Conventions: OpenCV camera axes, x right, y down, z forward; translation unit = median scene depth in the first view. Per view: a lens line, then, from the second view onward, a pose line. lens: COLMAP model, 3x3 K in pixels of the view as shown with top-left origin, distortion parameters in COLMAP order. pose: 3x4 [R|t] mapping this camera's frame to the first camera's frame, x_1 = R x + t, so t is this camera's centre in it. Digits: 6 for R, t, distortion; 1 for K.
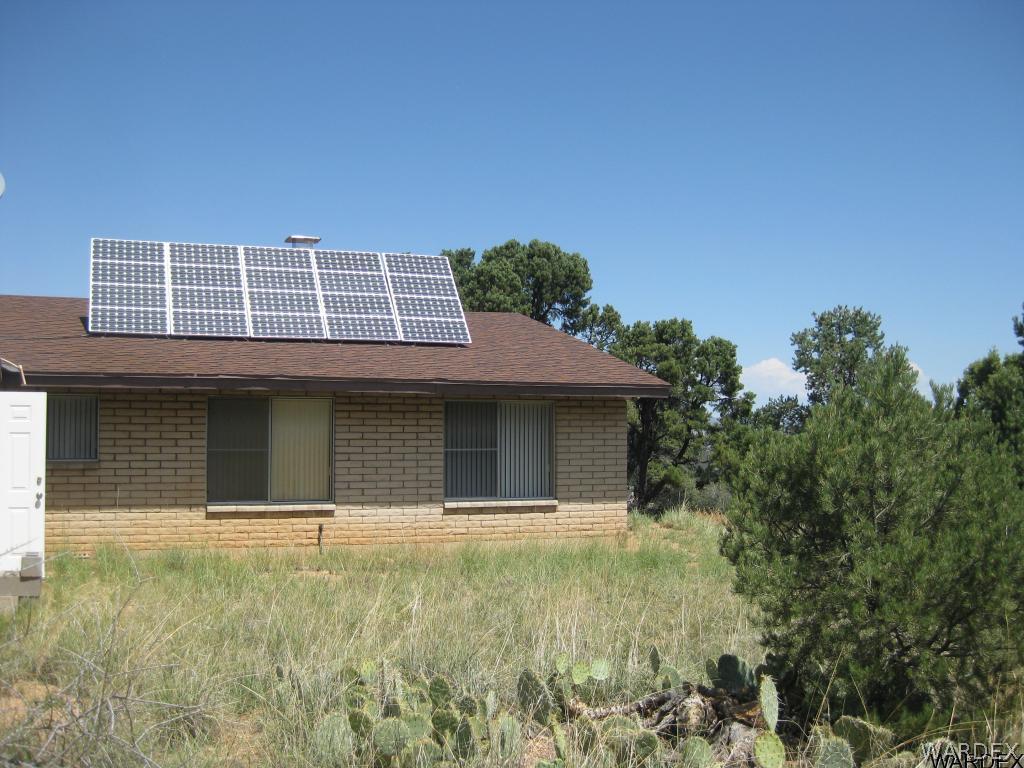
lens RADIAL K [[1121.1, 0, 513.4], [0, 1121.1, 385.2], [0, 0, 1]] dist [-0.119253, 0.000000]
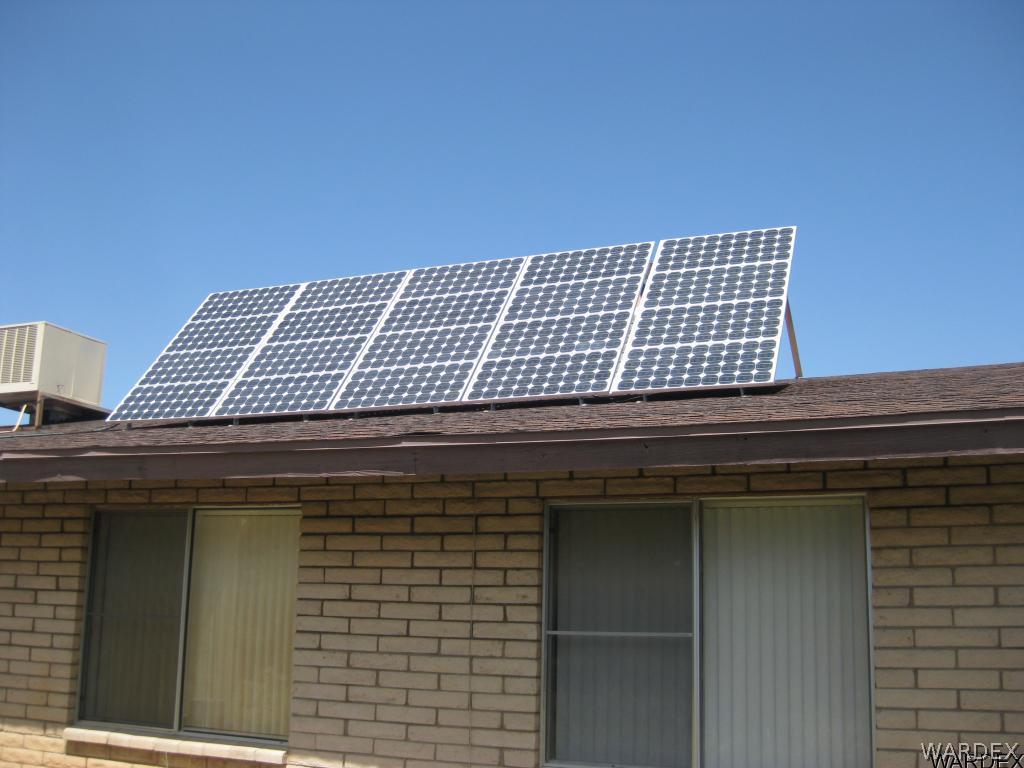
lens RADIAL K [[1121.1, 0, 513.8], [0, 1121.1, 377.8], [0, 0, 1]] dist [-0.119253, 0.000000]
pose [[0.729996, -0.129914, -0.670990, 0.208103], [0.004567, 0.982673, -0.185293, 0.044748], [0.683436, 0.132199, 0.717940, 0.743279]]
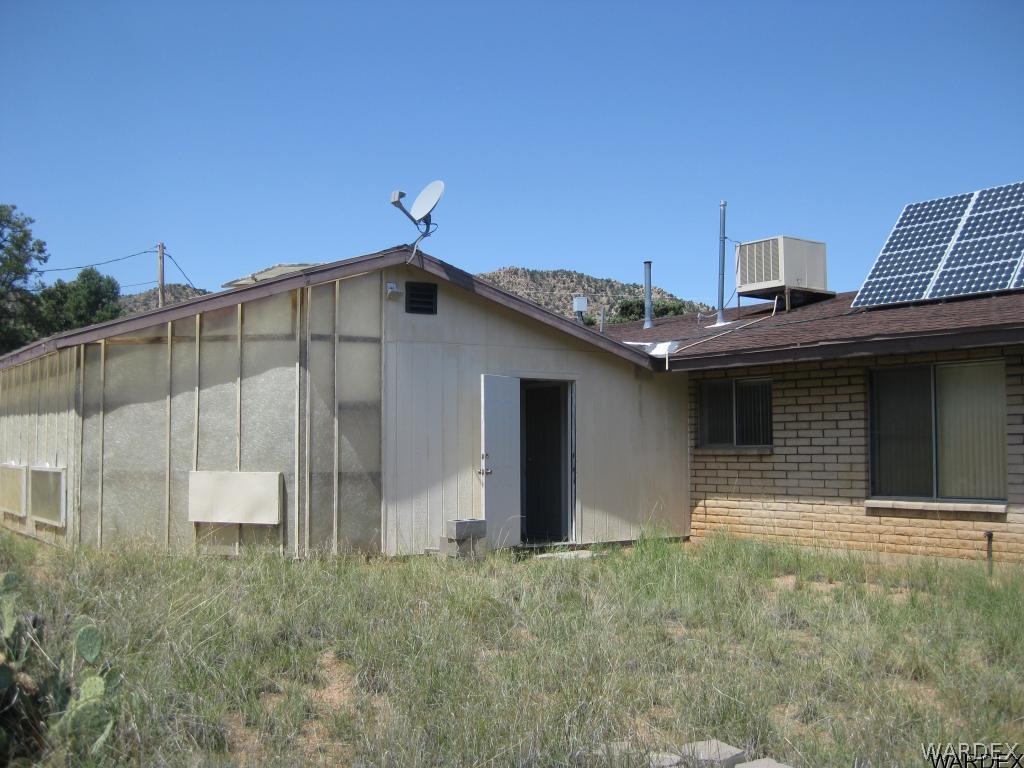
lens RADIAL K [[1121.1, 0, 516.4], [0, 1121.1, 381.6], [0, 0, 1]] dist [-0.119253, 0.000000]
pose [[0.247567, -0.060042, -0.967009, 0.452781], [0.046532, 0.997663, -0.050032, 0.048137], [0.967753, -0.032611, 0.249782, 0.523609]]
